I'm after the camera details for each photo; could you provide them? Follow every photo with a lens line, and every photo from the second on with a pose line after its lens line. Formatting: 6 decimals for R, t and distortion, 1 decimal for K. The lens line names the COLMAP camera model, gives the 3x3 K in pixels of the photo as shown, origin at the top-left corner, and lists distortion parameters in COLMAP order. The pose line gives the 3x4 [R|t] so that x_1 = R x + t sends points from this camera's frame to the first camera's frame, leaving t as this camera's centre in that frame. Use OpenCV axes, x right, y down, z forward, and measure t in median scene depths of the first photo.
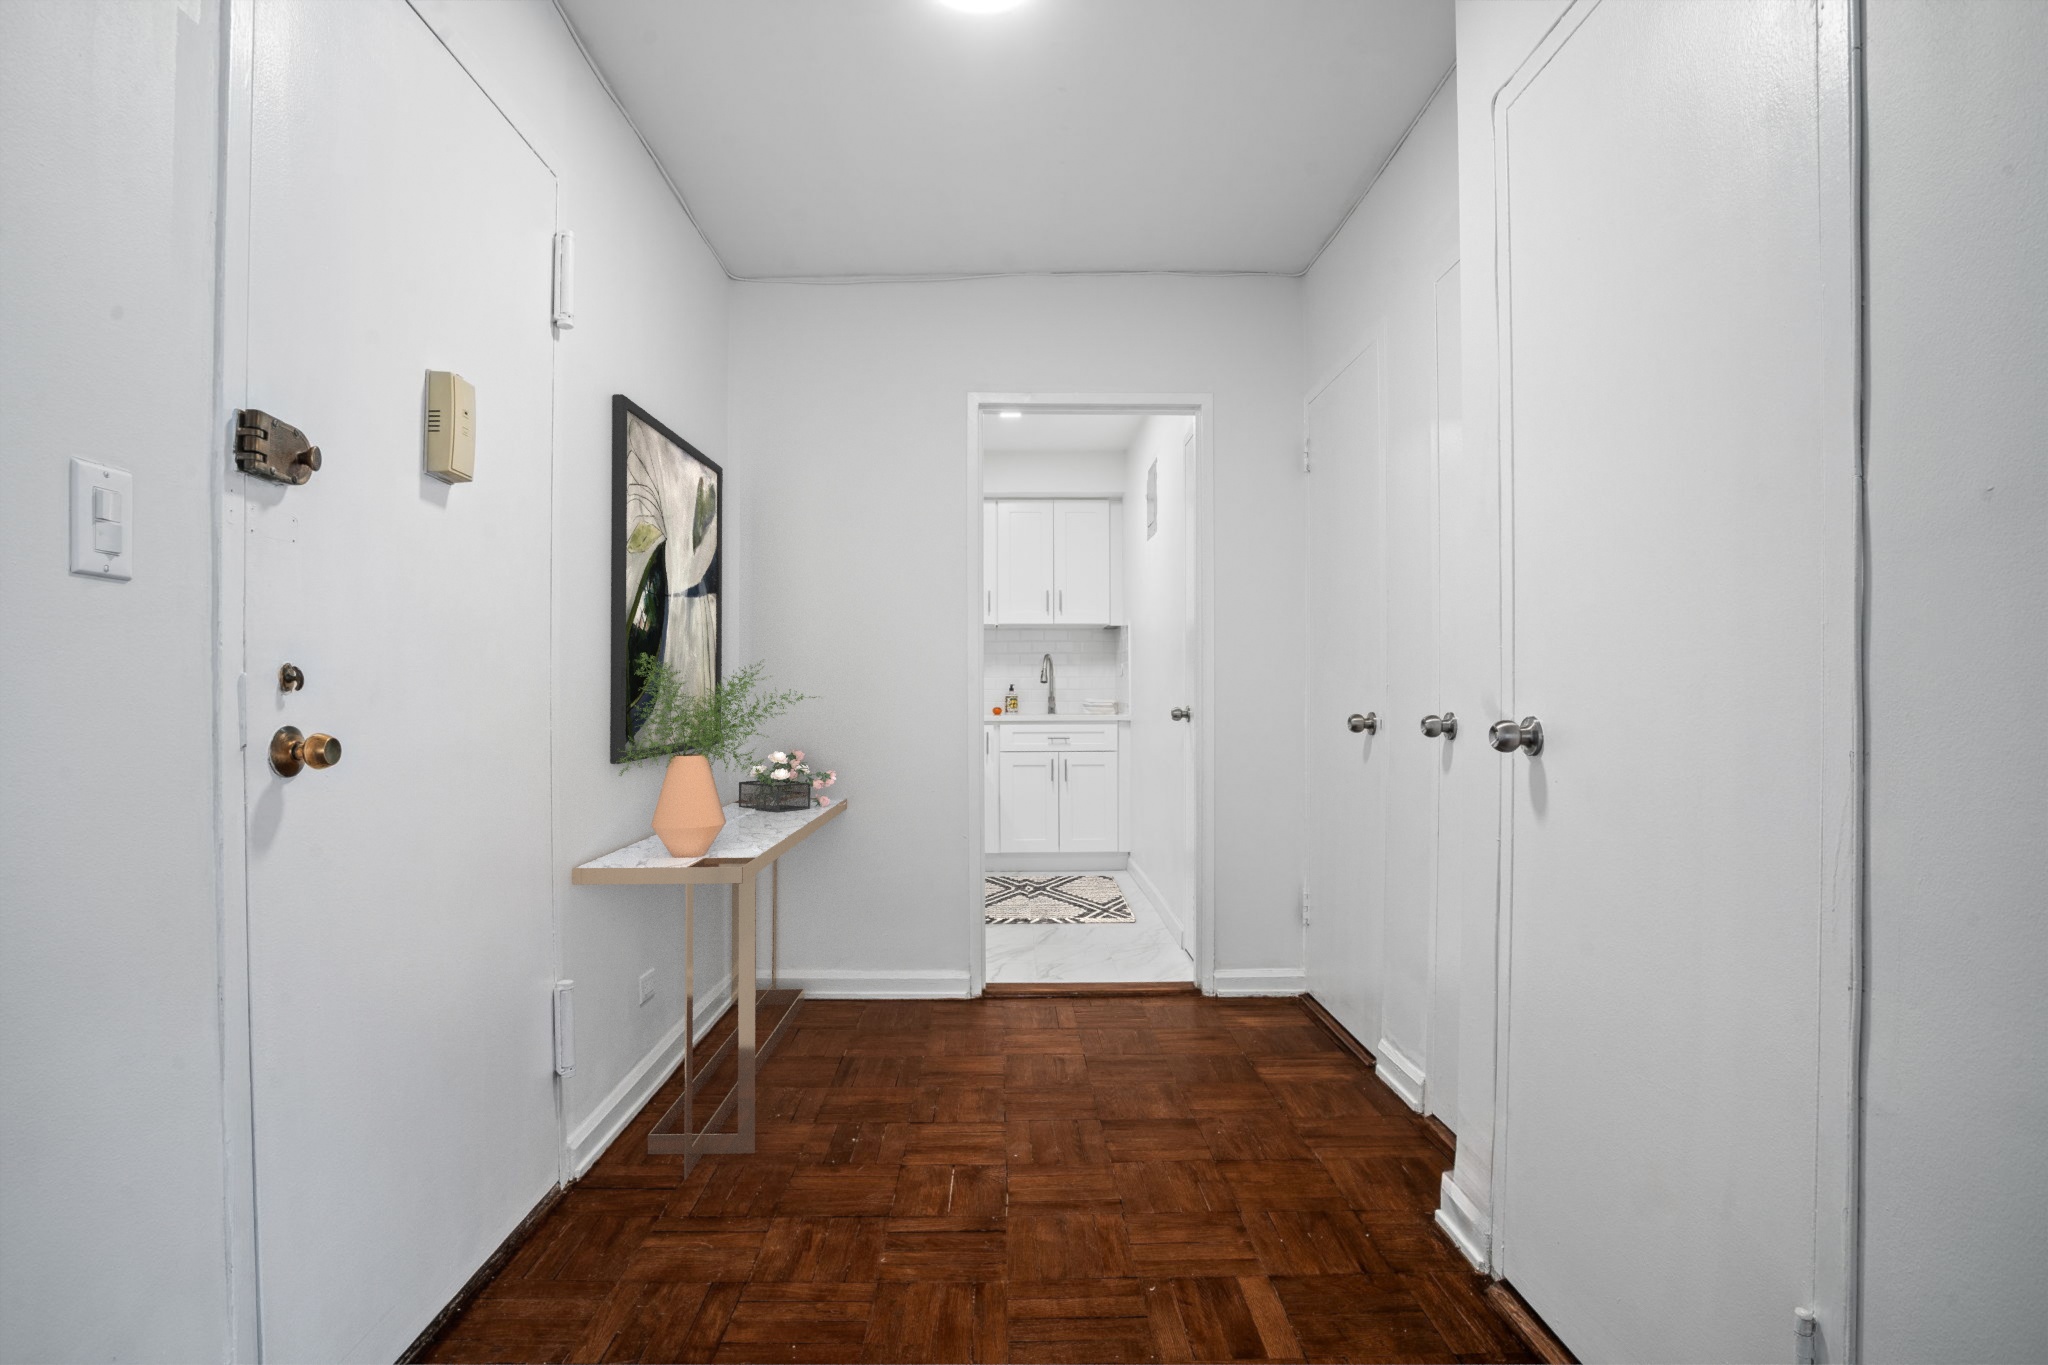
lens RADIAL K [[1025.1, 0, 1009.9], [0, 1025.1, 708.6], [0, 0, 1]] dist [-0.088276, 0.039449]
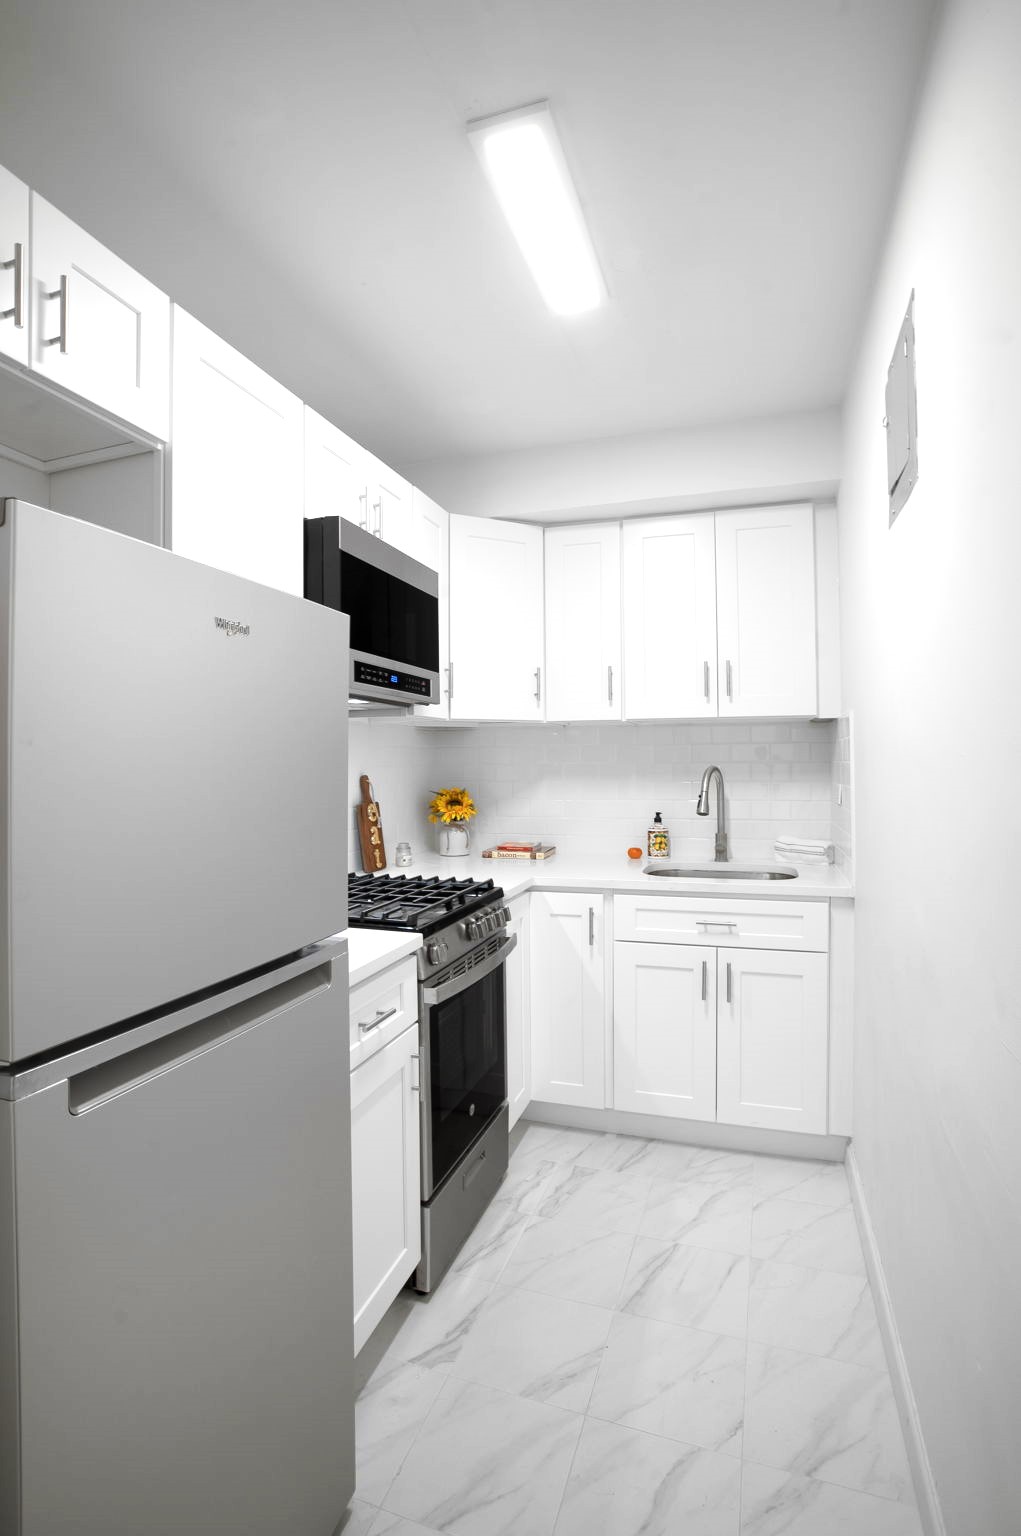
lens RADIAL K [[768.8, 0, 510.5], [0, 768.8, 768.0], [0, 0, 1]] dist [-0.088276, 0.039449]
pose [[0.949451, -0.005064, -0.313875, 0.071899], [0.002904, 0.999969, -0.007348, -0.053628], [0.313902, 0.006065, 0.949436, 0.573330]]
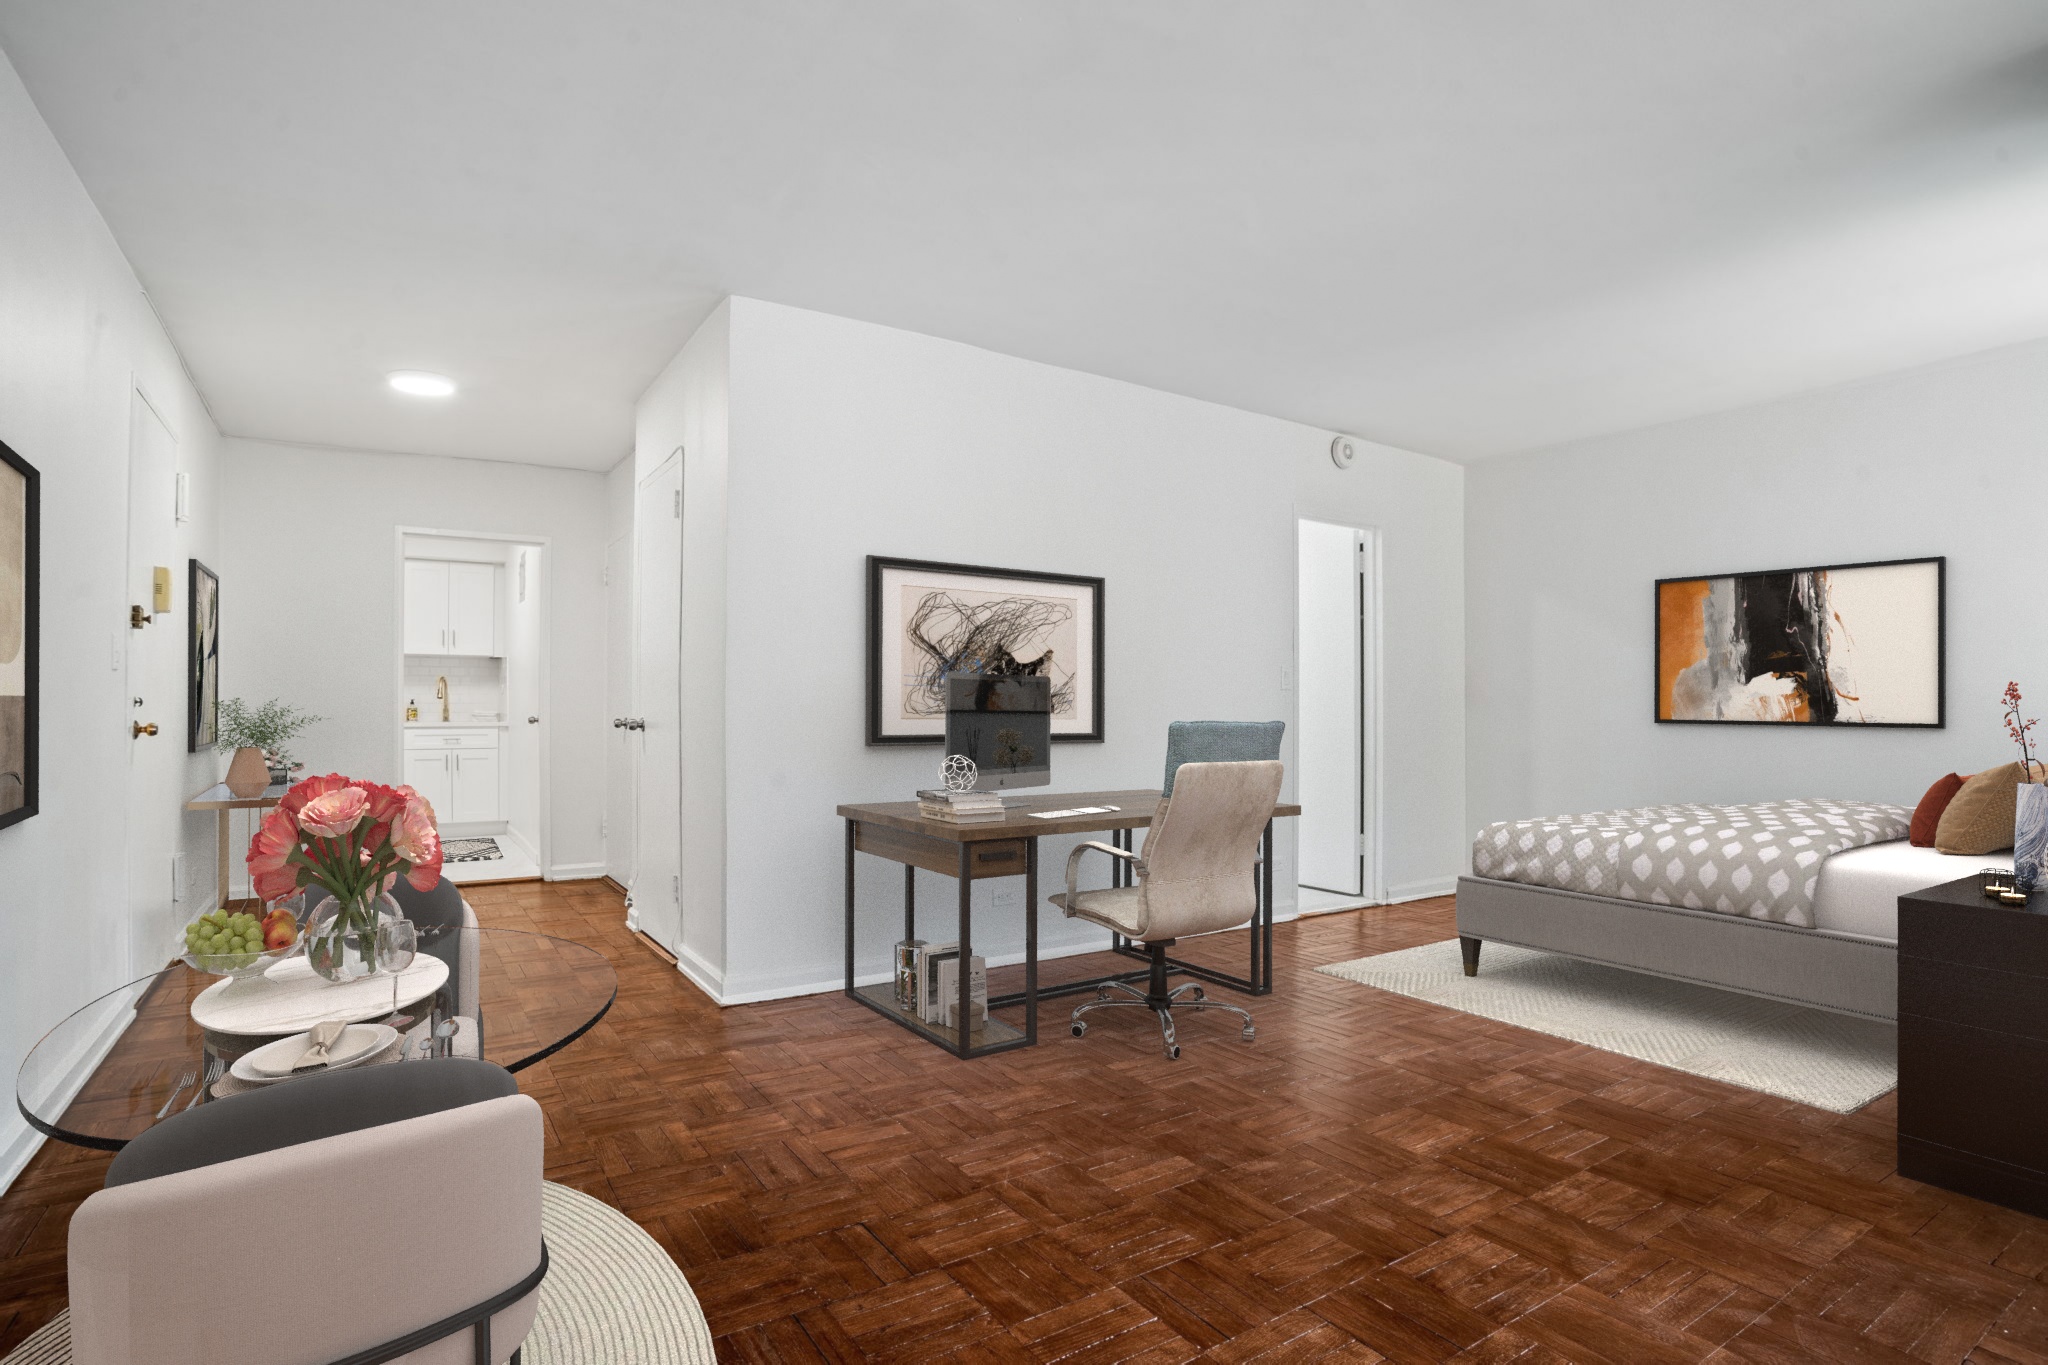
lens RADIAL K [[1025.1, 0, 1009.9], [0, 1025.1, 708.6], [0, 0, 1]] dist [-0.088276, 0.039449]
pose [[0.848007, 0.005322, 0.529959, -0.029190], [0.001014, 0.999931, -0.011663, 0.004433], [-0.529984, 0.010427, 0.847943, -0.533371]]
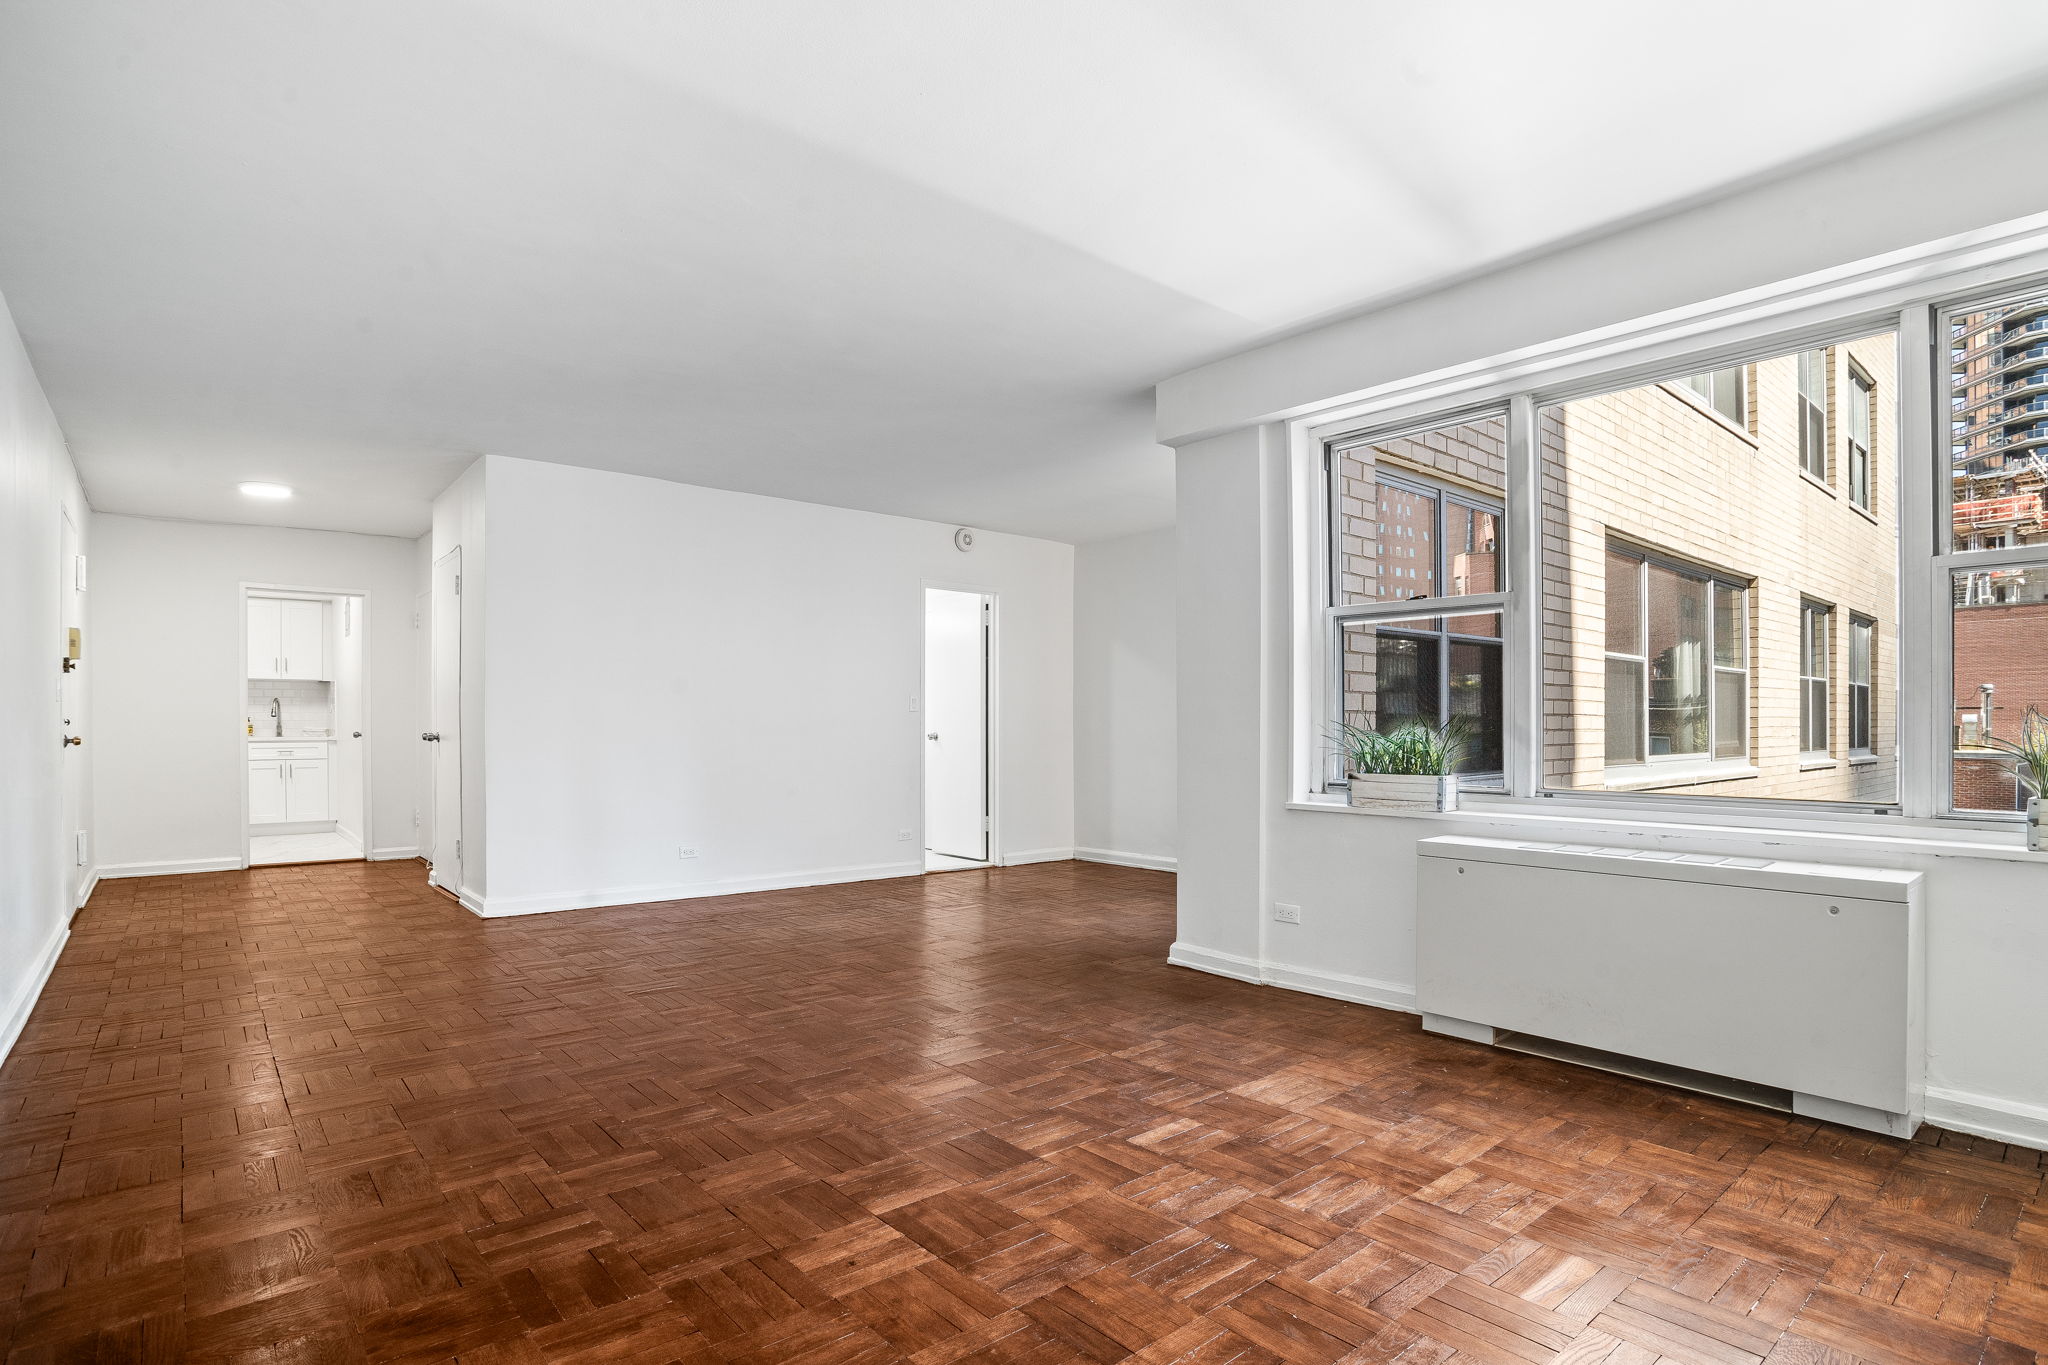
lens RADIAL K [[1042.9, 0, 1019.2], [0, 1042.9, 739.2], [0, 0, 1]] dist [-0.089992, 0.038670]
pose [[0.771067, -0.005457, 0.636730, -0.069192], [0.003637, 0.999985, 0.004165, 0.007563], [-0.636743, -0.000896, 0.771075, -0.964951]]
